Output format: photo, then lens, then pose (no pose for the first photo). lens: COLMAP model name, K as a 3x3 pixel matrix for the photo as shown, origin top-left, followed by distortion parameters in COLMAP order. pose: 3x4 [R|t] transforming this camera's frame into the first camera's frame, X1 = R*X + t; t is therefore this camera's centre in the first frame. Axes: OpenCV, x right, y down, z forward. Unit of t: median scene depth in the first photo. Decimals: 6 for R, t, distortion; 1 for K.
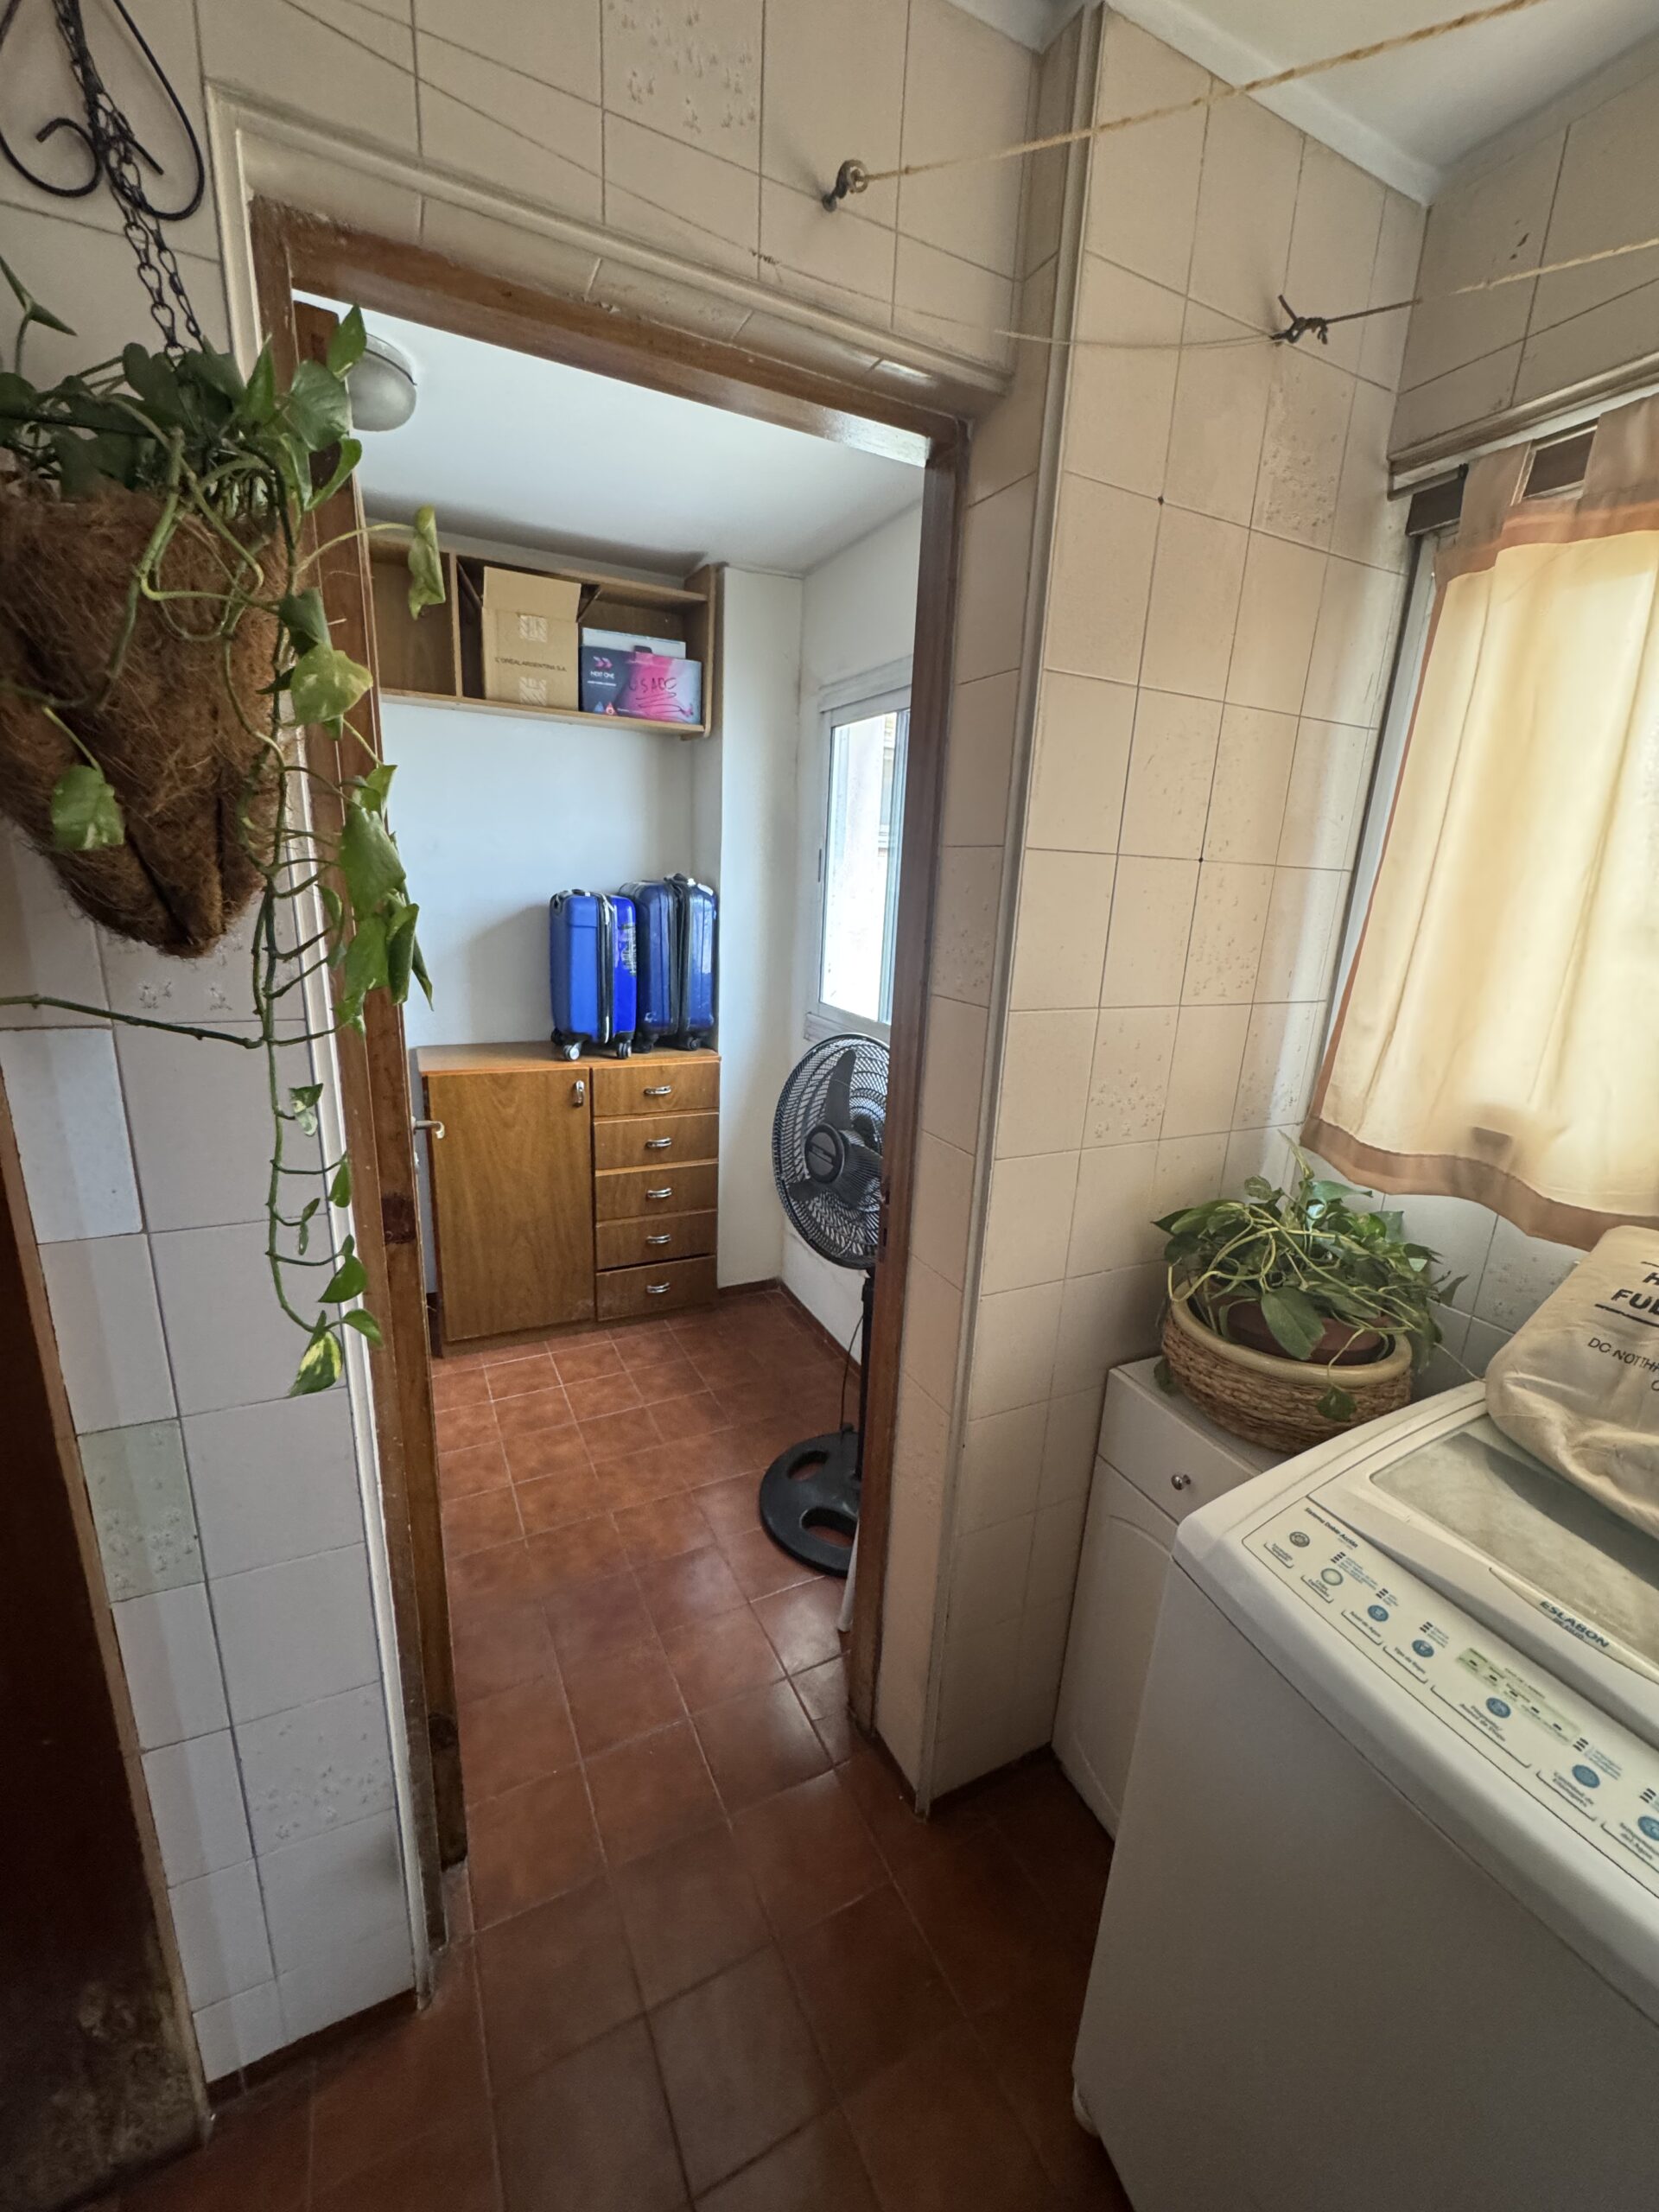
lens RADIAL K [[882.0, 0, 829.9], [0, 882.0, 1108.8], [0, 0, 1]] dist [-0.003497, 0.000900]
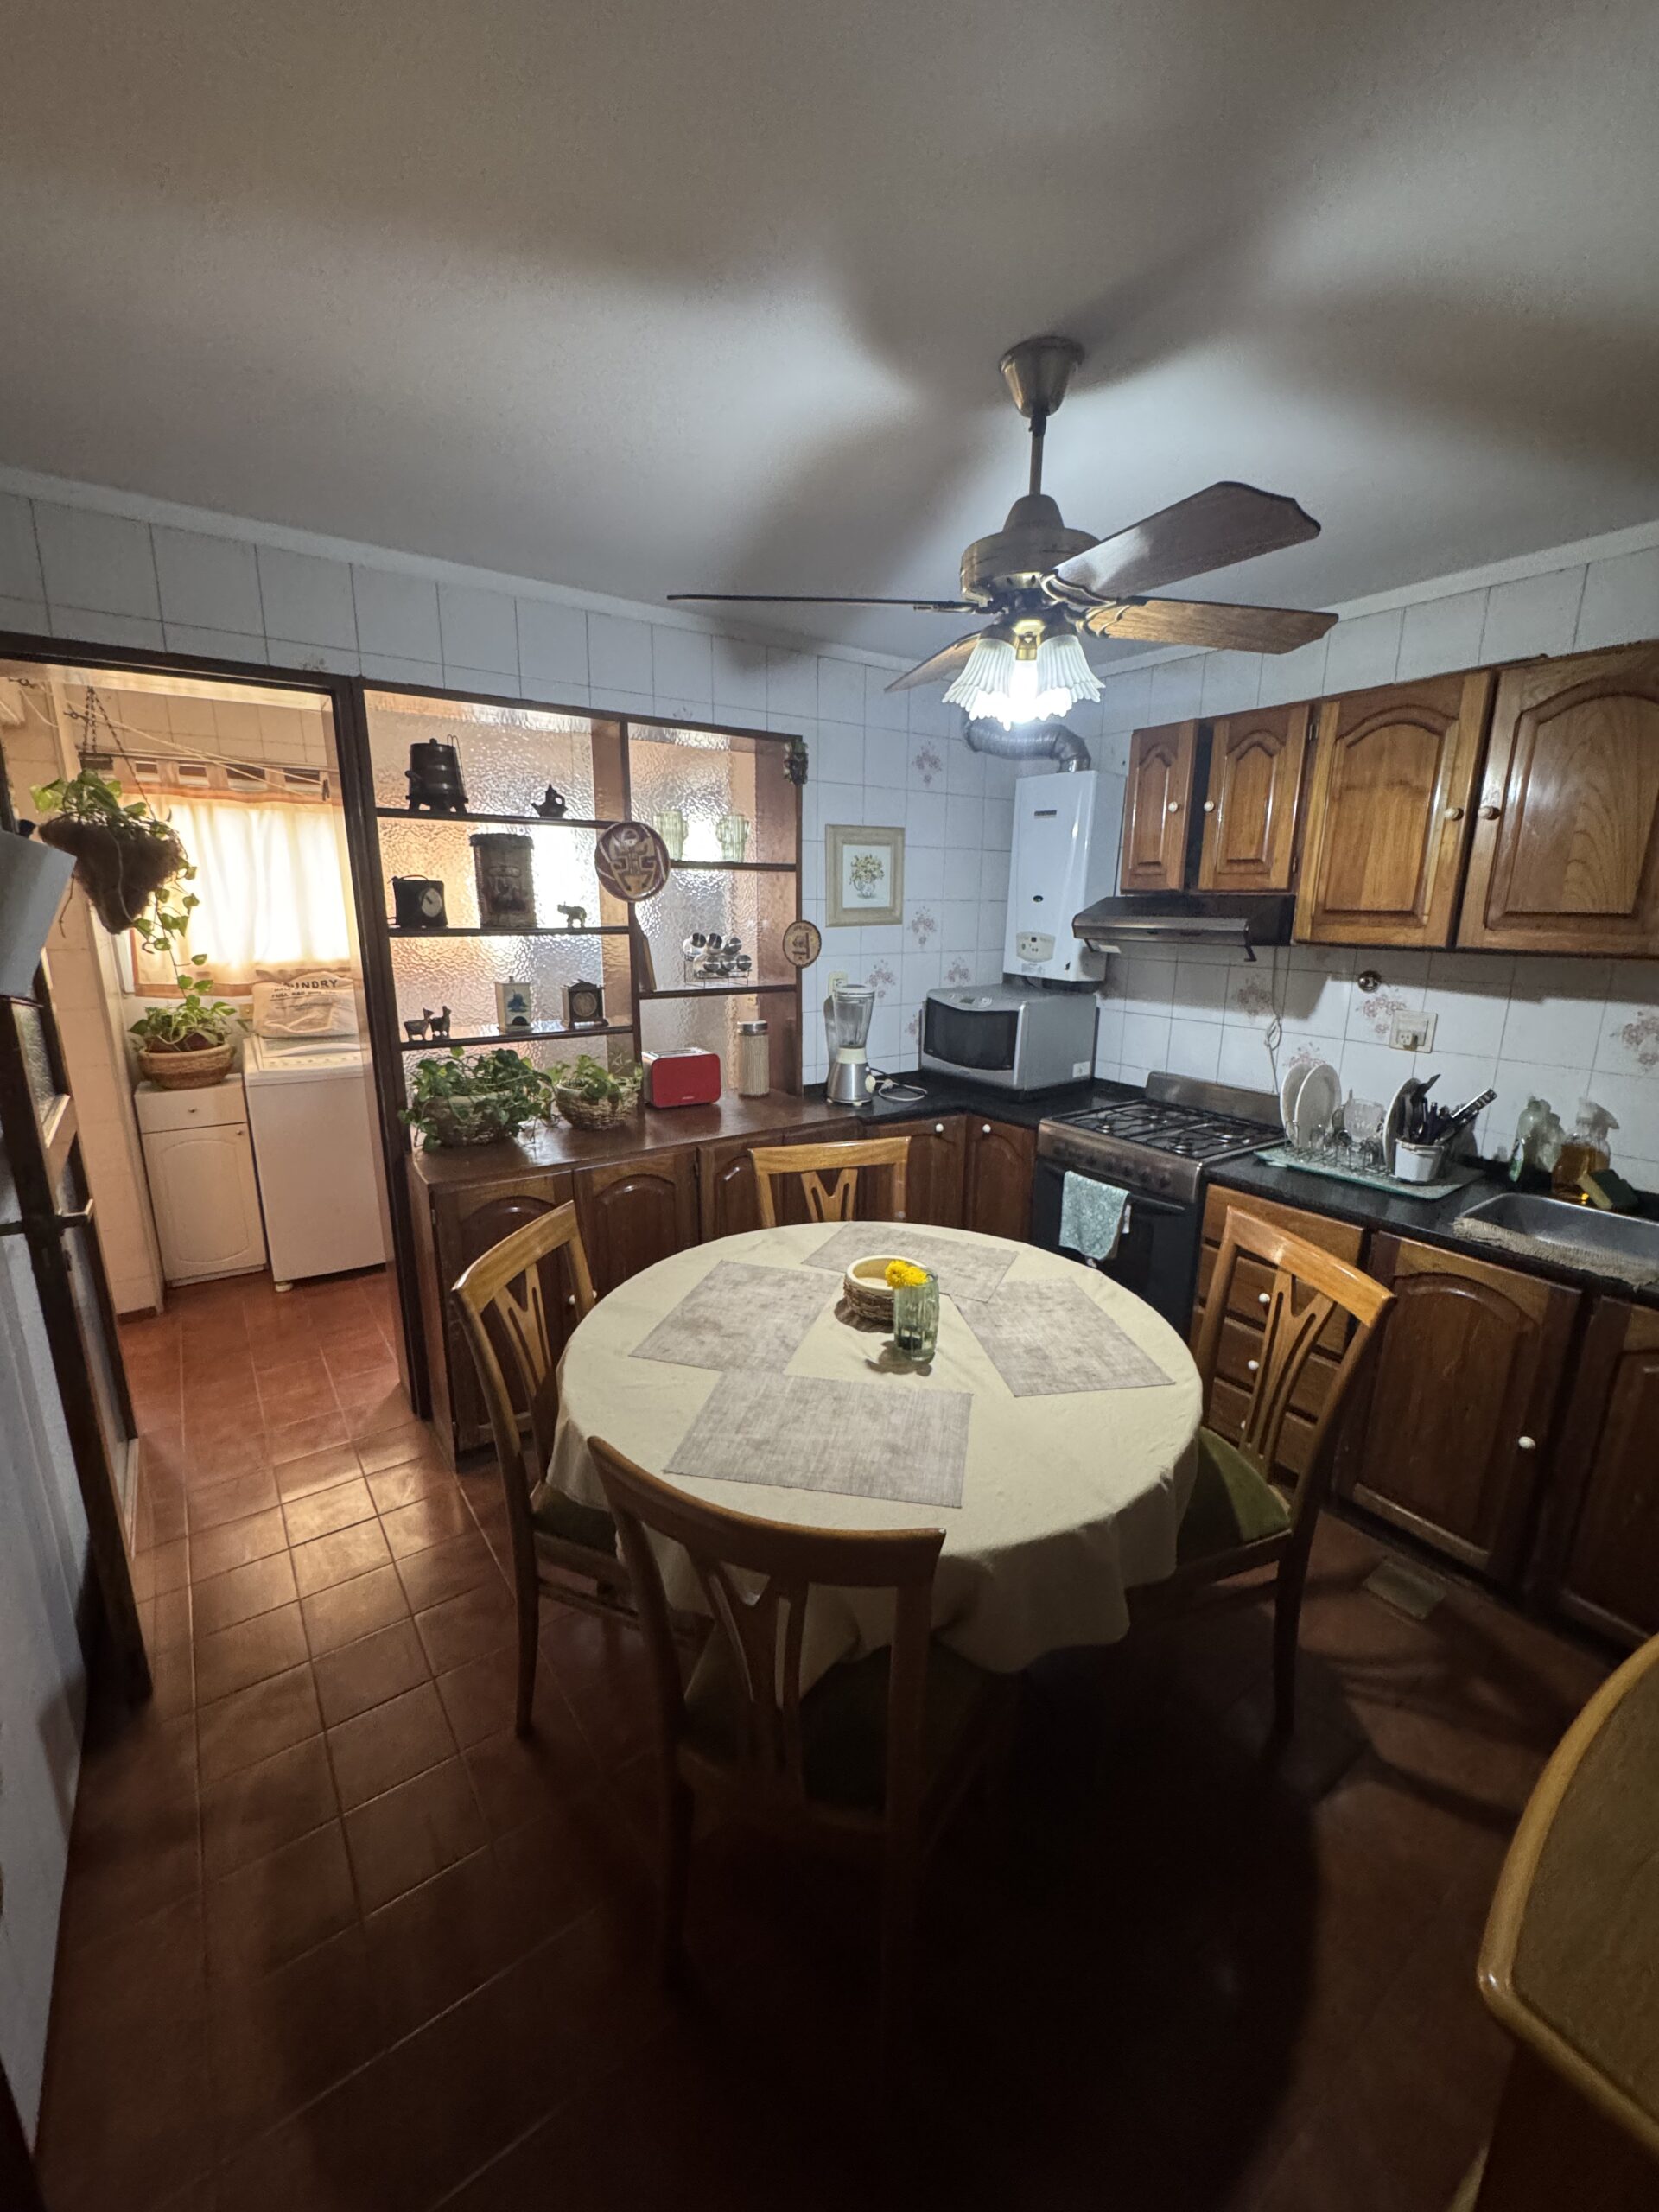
lens RADIAL K [[882.0, 0, 828.7], [0, 882.0, 1106.1], [0, 0, 1]] dist [-0.003497, 0.000900]
pose [[-0.155984, -0.271296, 0.949772, -2.871911], [0.242286, 0.921658, 0.303057, 0.059662], [-0.957584, 0.277388, -0.078033, -0.807636]]
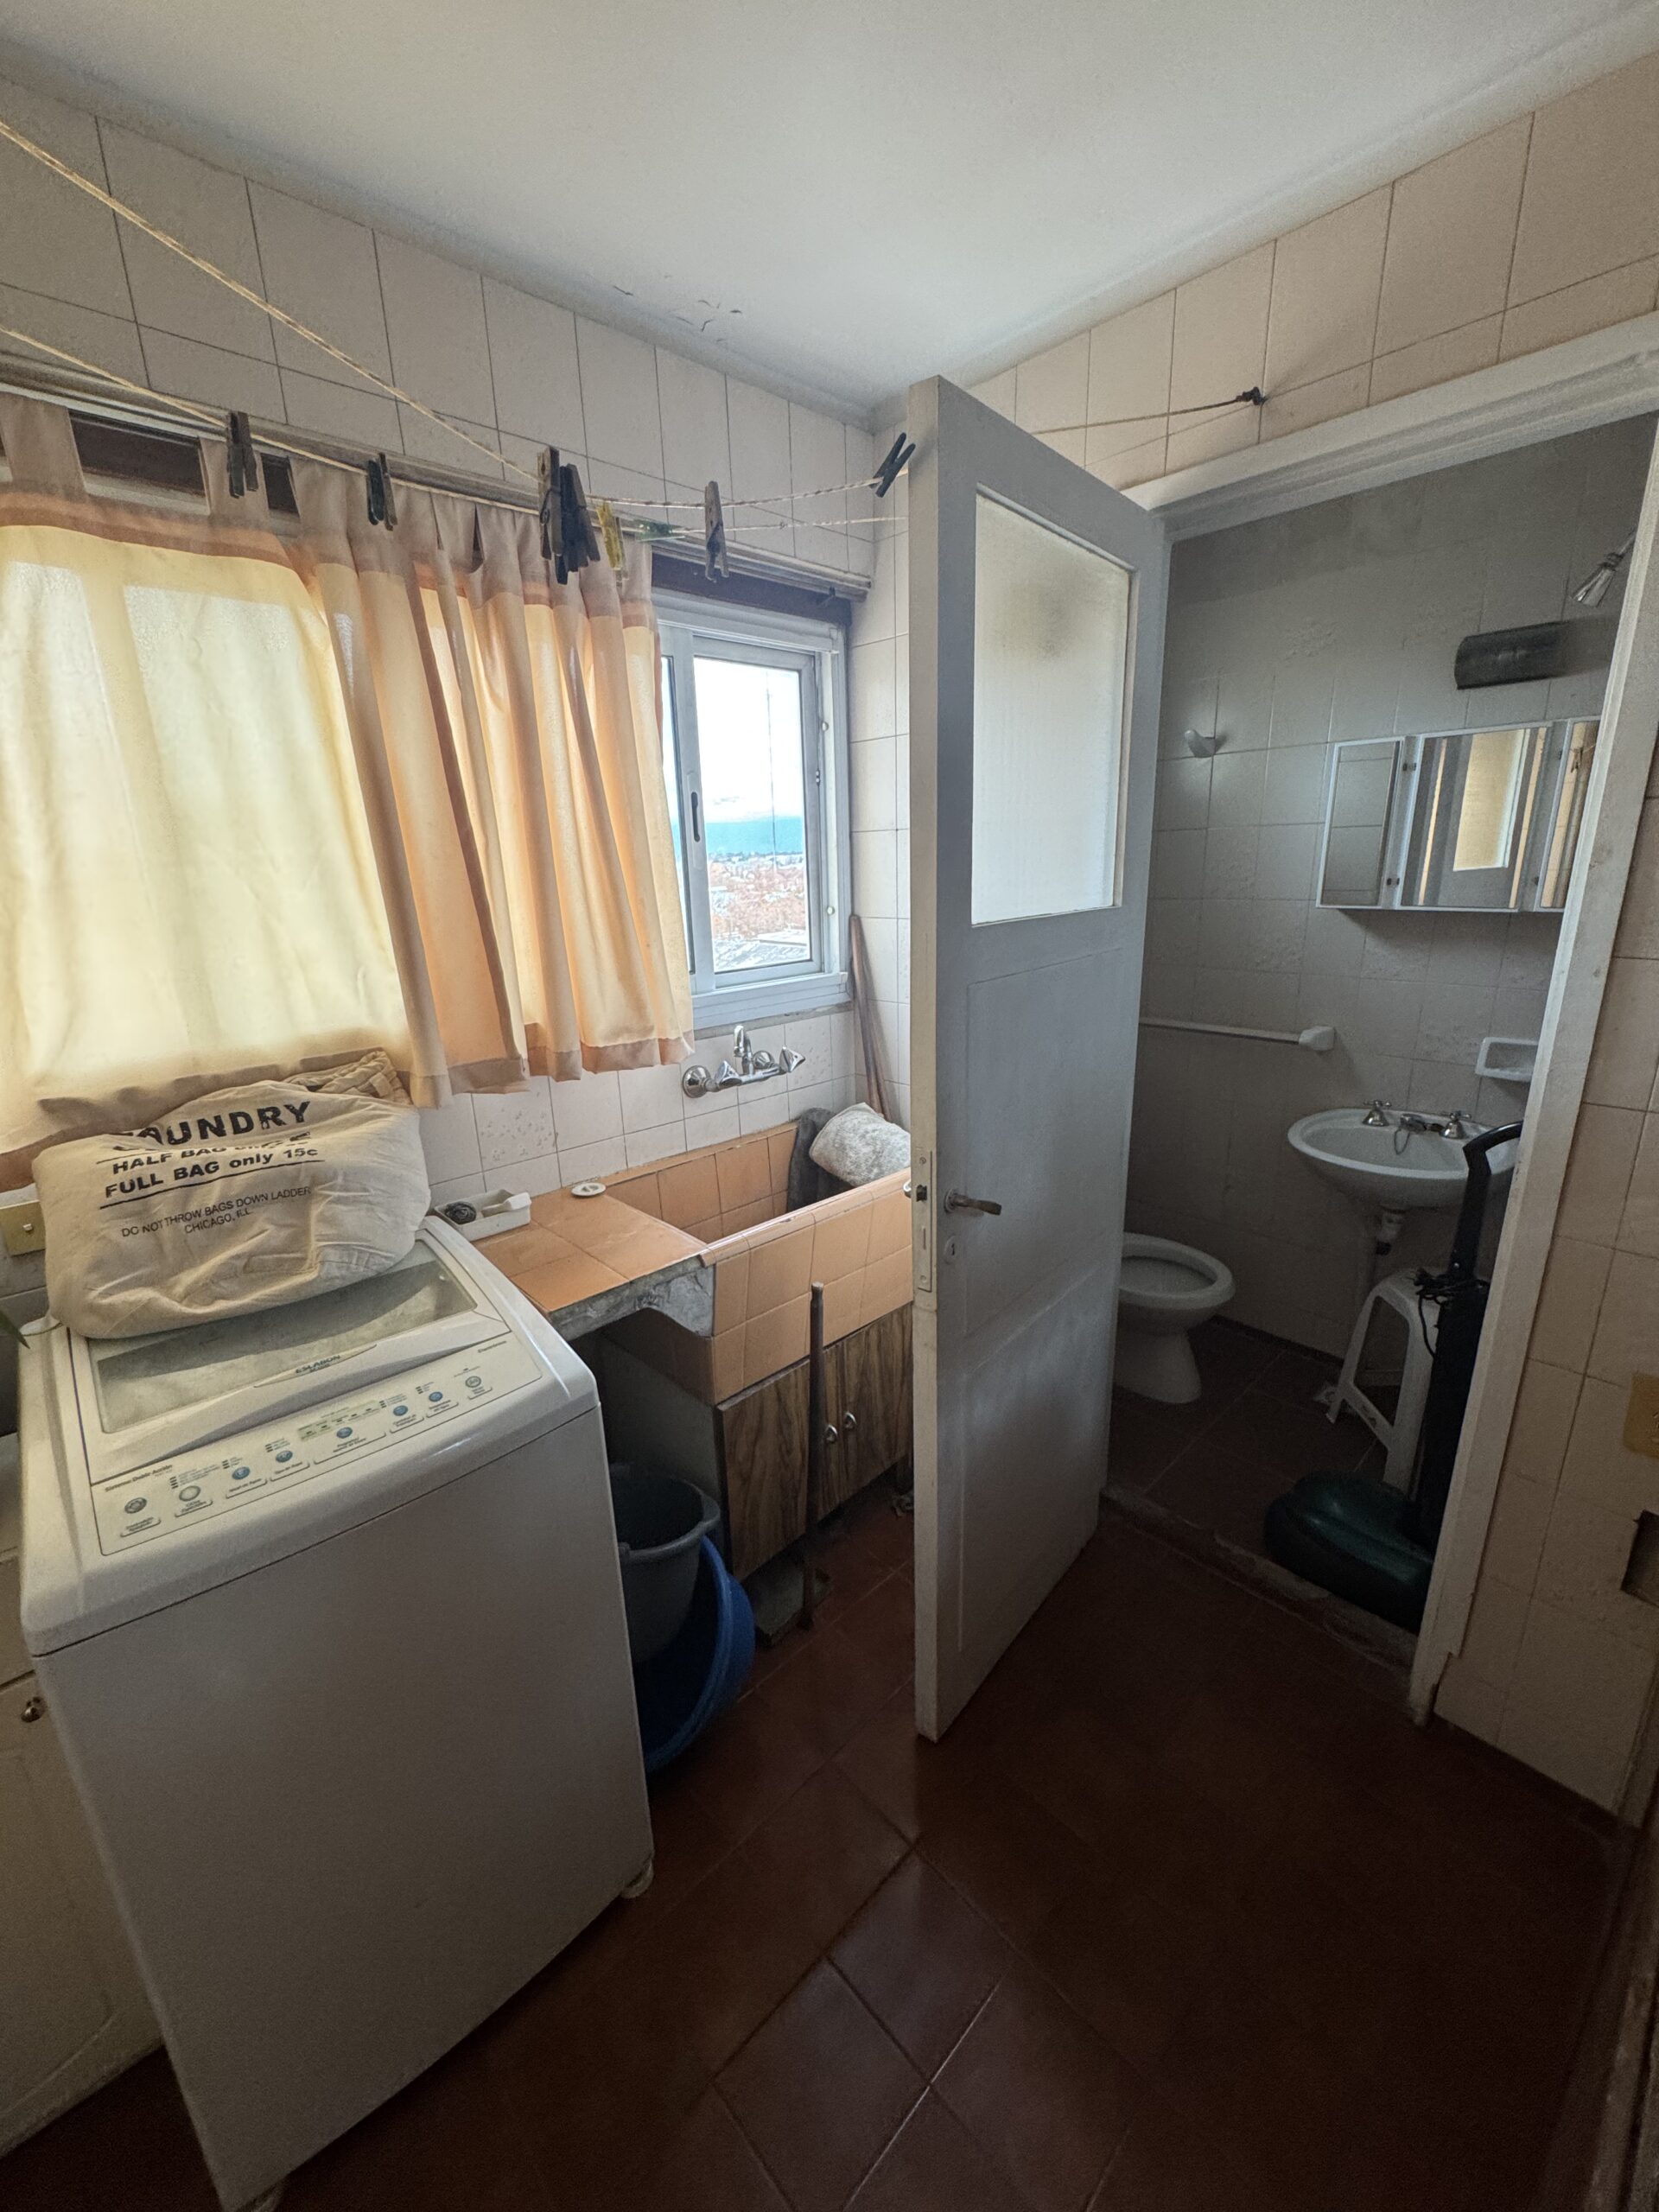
lens RADIAL K [[882.0, 0, 830.3], [0, 882.0, 1104.9], [0, 0, 1]] dist [-0.003497, 0.000900]
pose [[-0.286612, -0.296325, 0.911068, -0.378220], [0.263051, 0.890076, 0.372250, -0.069813], [-0.921226, 0.346348, -0.177158, 0.219735]]
